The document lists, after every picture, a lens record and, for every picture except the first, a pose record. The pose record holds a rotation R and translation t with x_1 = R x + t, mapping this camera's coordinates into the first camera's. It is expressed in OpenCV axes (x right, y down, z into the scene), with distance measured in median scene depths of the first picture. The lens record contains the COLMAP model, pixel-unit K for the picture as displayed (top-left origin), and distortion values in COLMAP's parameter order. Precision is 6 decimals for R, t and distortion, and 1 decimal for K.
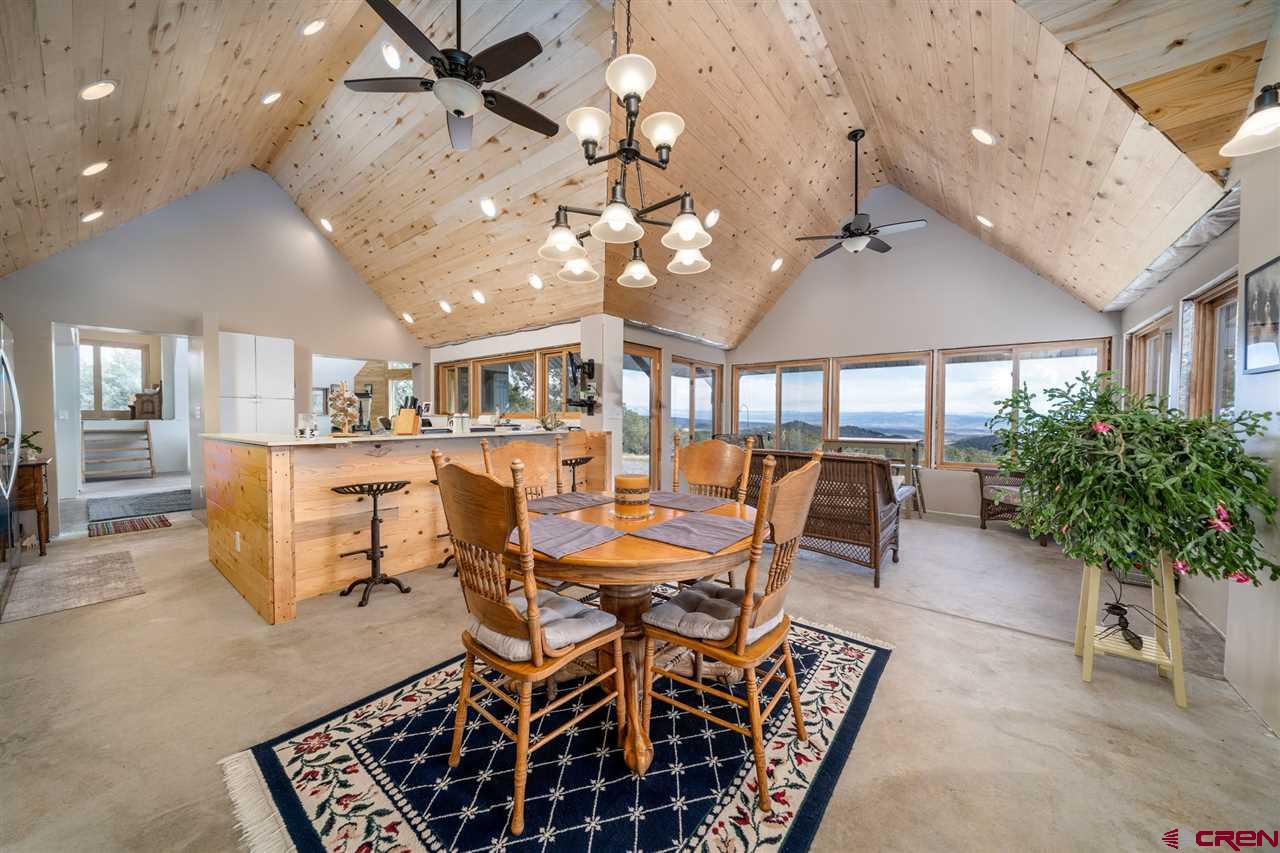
lens RADIAL K [[446.2, 0, 637.9], [0, 446.2, 424.9], [0, 0, 1]] dist [-0.006176, 0.000560]
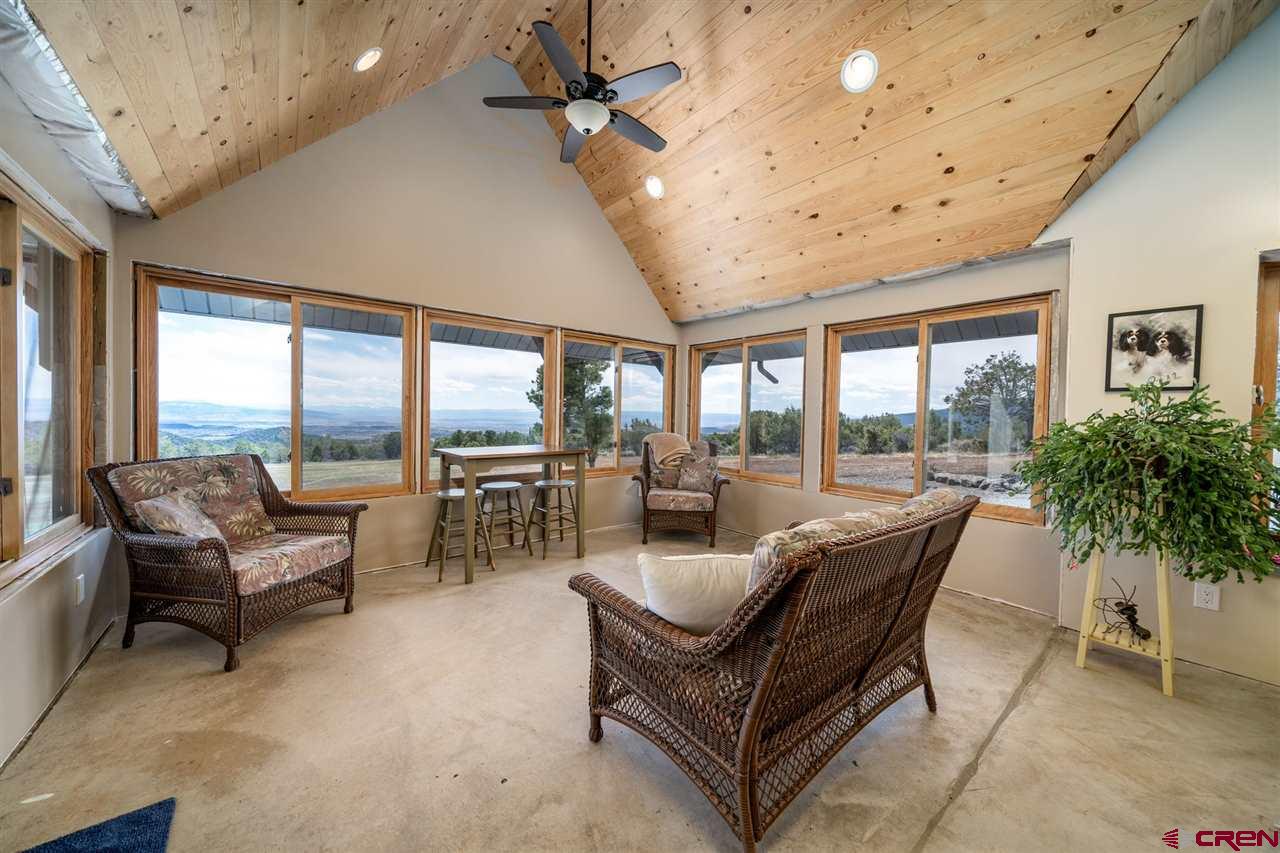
lens RADIAL K [[446.2, 0, 639.2], [0, 446.2, 426.0], [0, 0, 1]] dist [-0.006176, 0.000560]
pose [[0.209258, -0.022804, 0.977595, -0.064833], [0.002440, 0.999737, 0.022798, -0.015478], [-0.977857, -0.002386, 0.209259, 0.709330]]
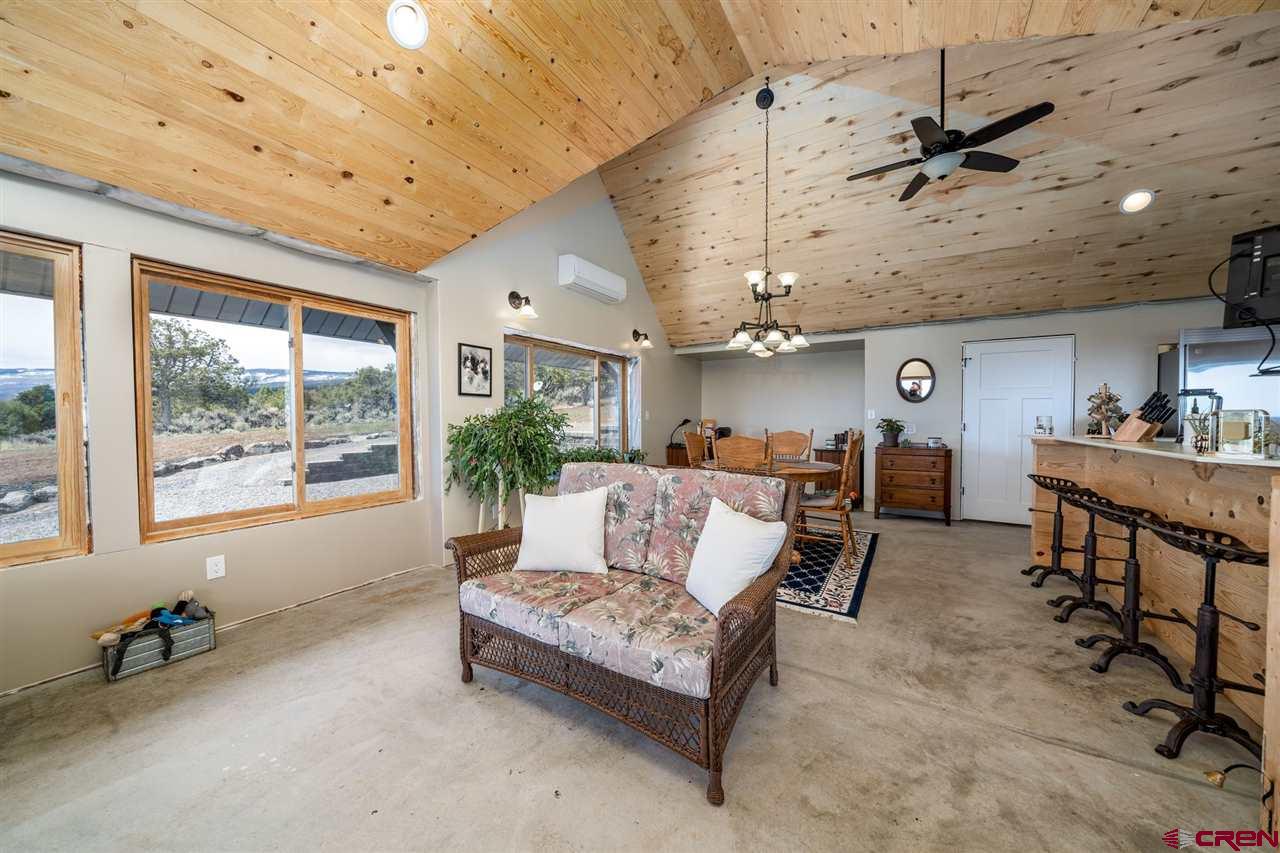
lens RADIAL K [[446.2, 0, 637.9], [0, 446.2, 423.3], [0, 0, 1]] dist [-0.006176, 0.000560]
pose [[-0.992843, 0.000162, -0.119430, 0.286423], [-0.004285, 0.999307, 0.036982, -0.022300], [0.119353, 0.037229, -0.992154, 1.033326]]
